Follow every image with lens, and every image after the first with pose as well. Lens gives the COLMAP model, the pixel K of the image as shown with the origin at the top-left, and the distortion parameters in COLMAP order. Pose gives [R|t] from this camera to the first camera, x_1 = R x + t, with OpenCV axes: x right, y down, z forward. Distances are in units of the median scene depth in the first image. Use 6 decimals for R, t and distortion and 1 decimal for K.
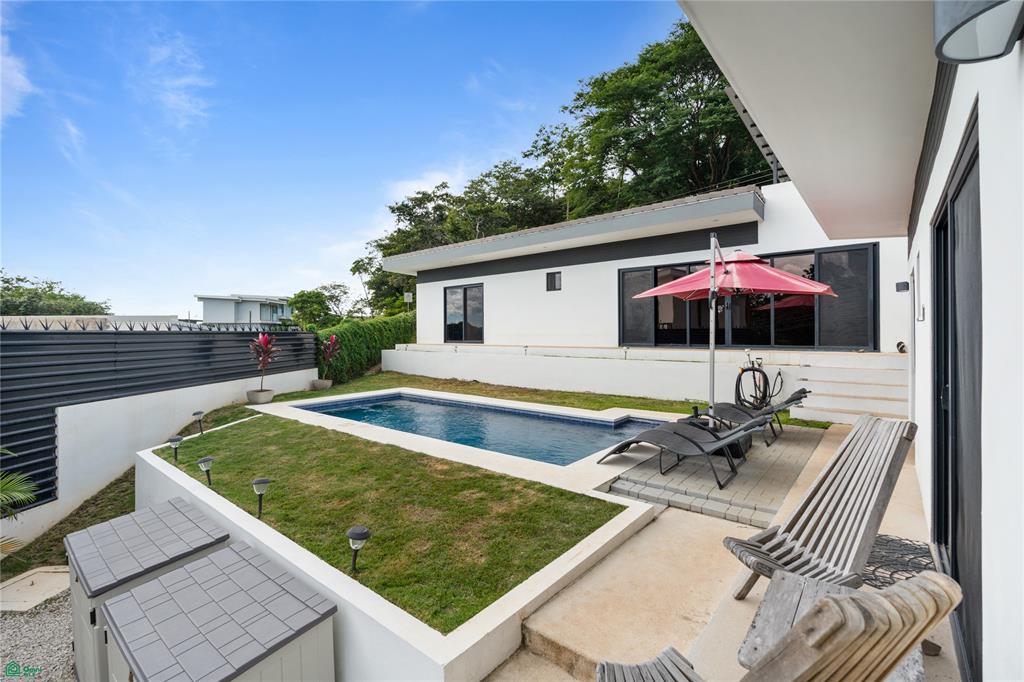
lens RADIAL K [[451.1, 0, 508.1], [0, 451.1, 333.8], [0, 0, 1]] dist [-0.004578, 0.000773]
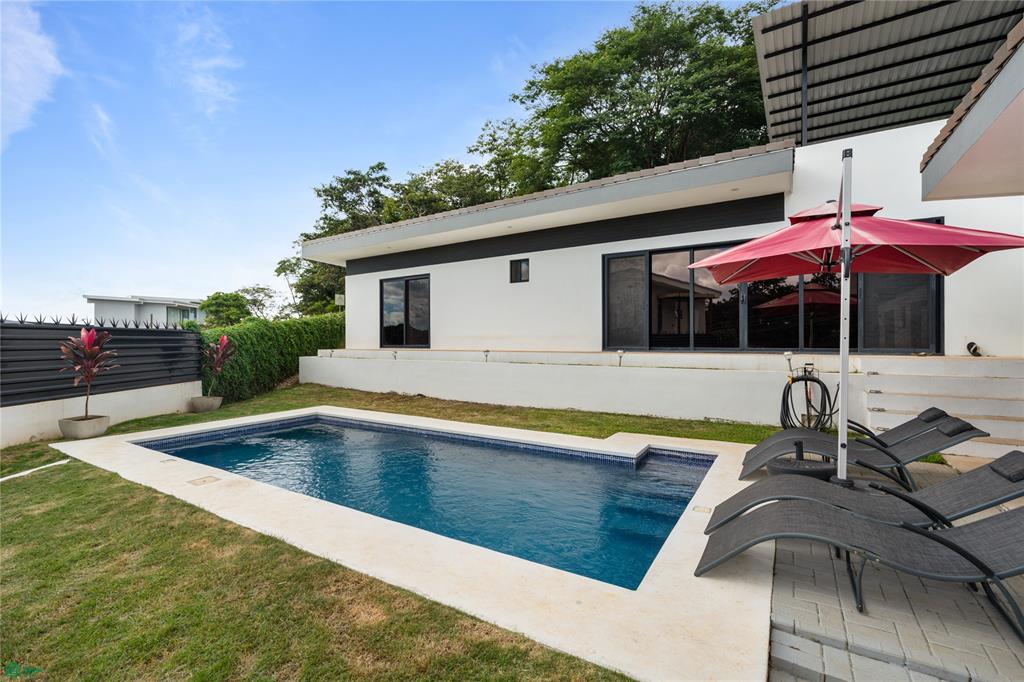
lens RADIAL K [[451.1, 0, 512.1], [0, 451.1, 343.6], [0, 0, 1]] dist [-0.004578, 0.000773]
pose [[0.989900, 0.002347, 0.141748, -0.022409], [-0.002695, 0.999994, 0.002262, 0.010466], [-0.141741, -0.002621, 0.989900, 0.171092]]
